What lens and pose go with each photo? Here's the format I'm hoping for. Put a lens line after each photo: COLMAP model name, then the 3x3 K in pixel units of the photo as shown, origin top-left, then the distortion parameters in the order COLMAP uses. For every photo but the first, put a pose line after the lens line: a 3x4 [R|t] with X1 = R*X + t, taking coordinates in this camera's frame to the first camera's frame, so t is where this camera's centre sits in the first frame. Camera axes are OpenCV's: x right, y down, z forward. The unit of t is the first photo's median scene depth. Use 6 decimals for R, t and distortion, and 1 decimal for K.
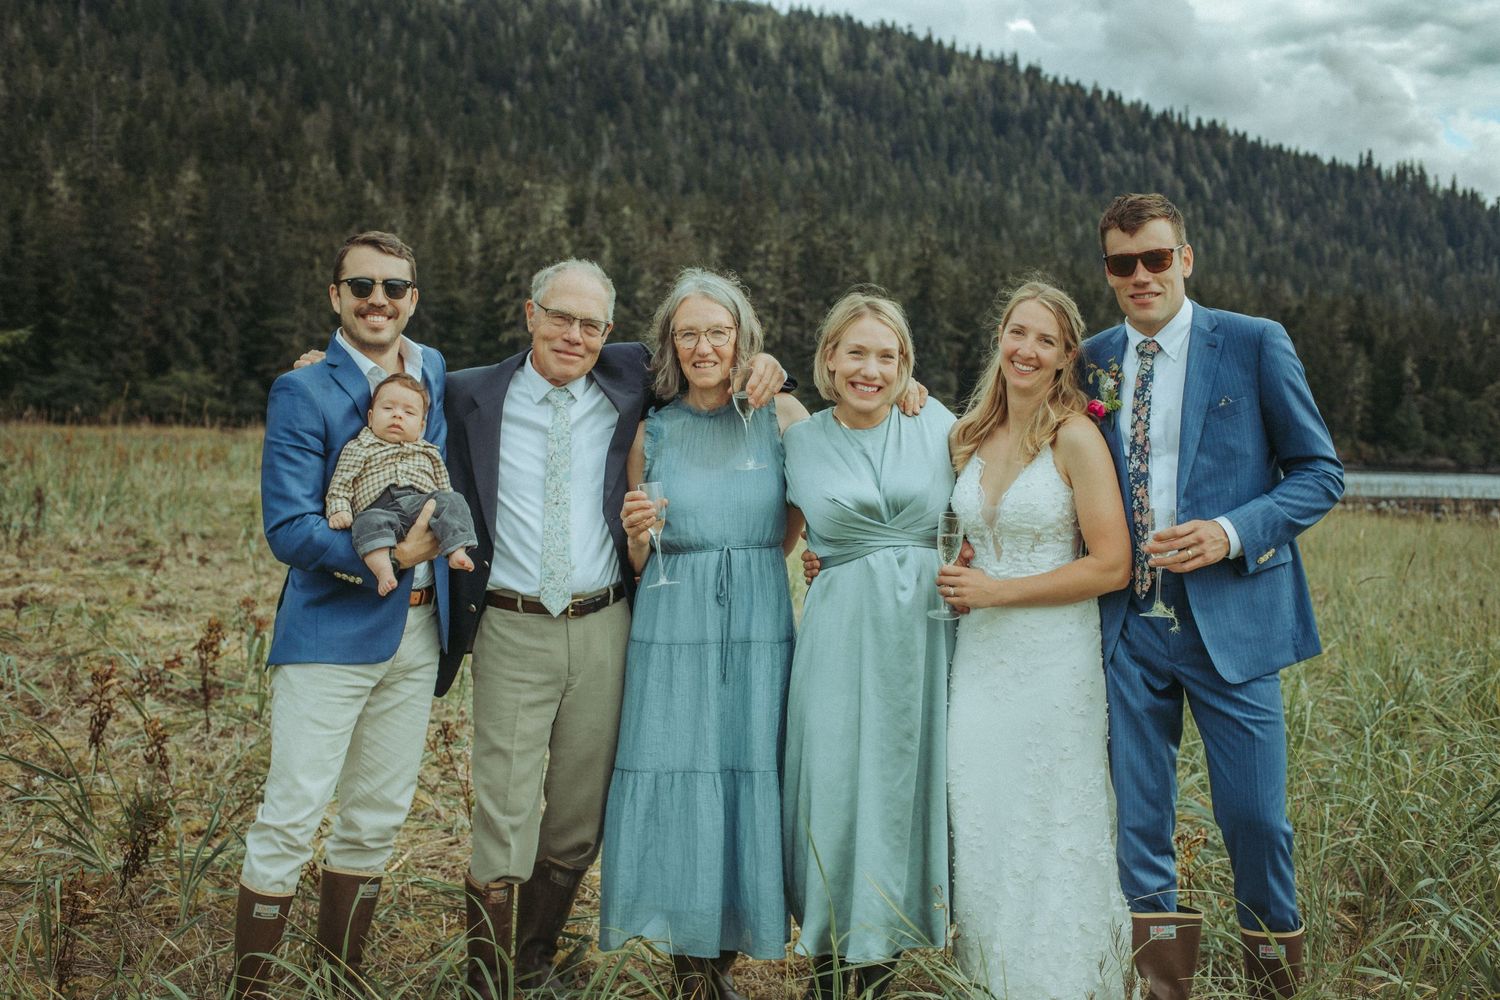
lens RADIAL K [[2011.6, 0, 767.1], [0, 2011.6, 505.9], [0, 0, 1]] dist [-0.149113, 0.094681]
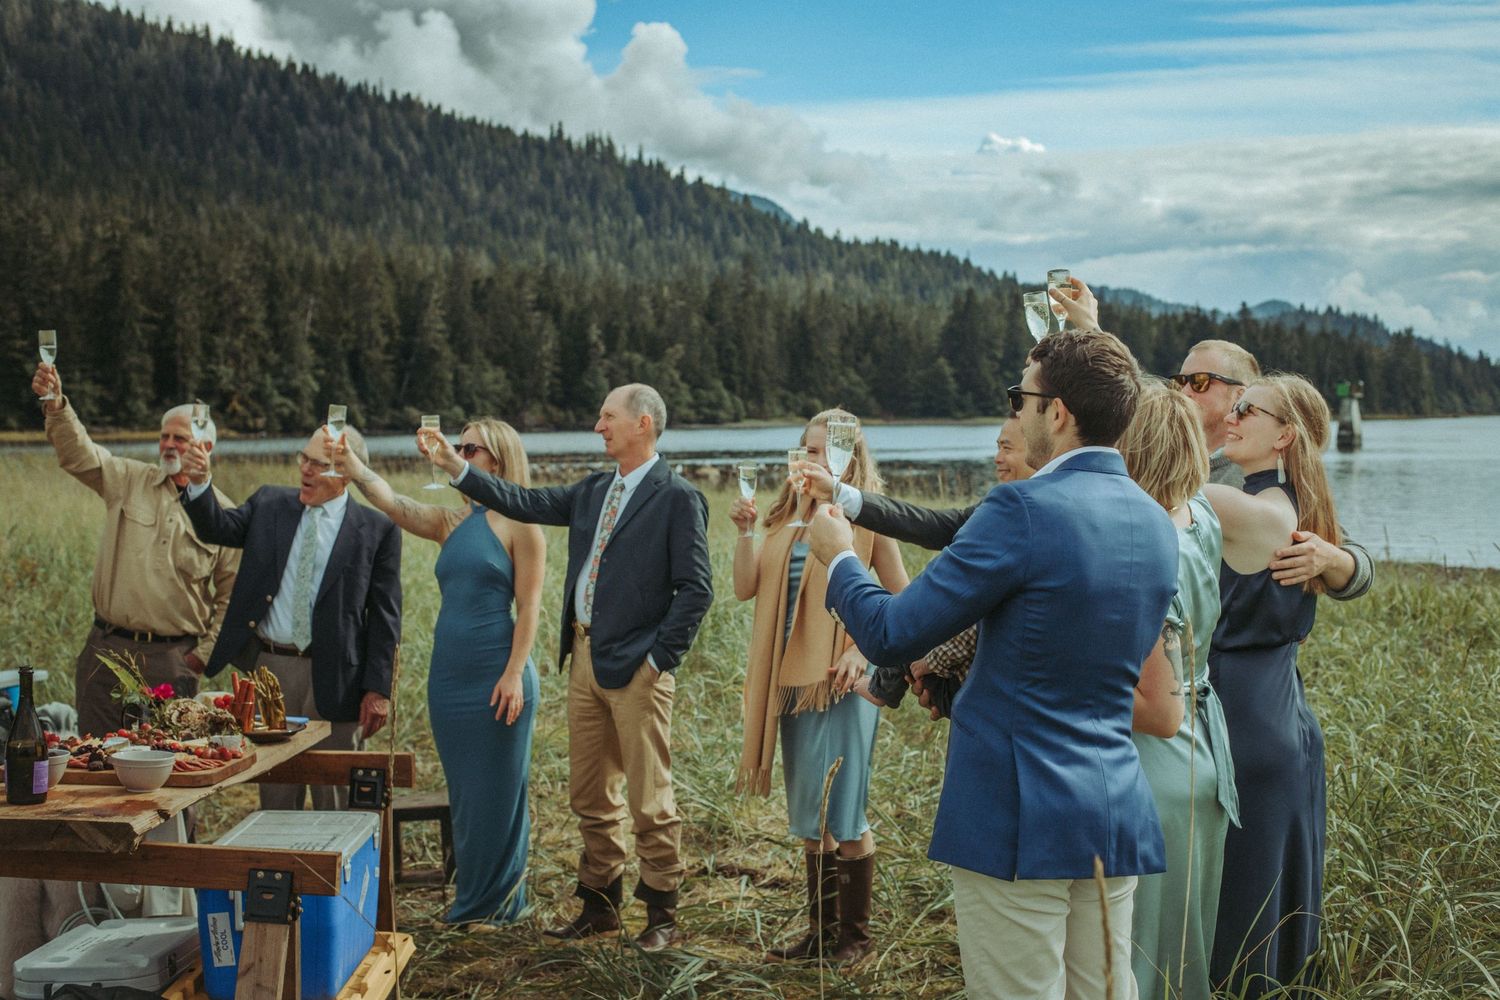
lens RADIAL K [[2194.6, 0, 750.0], [0, 2194.6, 500.0], [0, 0, 1]] dist [-0.133819, 0.157373]
pose [[0.940209, -0.050118, 0.336891, 0.004242], [0.046550, 0.998742, 0.018665, 0.000412], [-0.337403, -0.001867, 0.941359, -0.103850]]
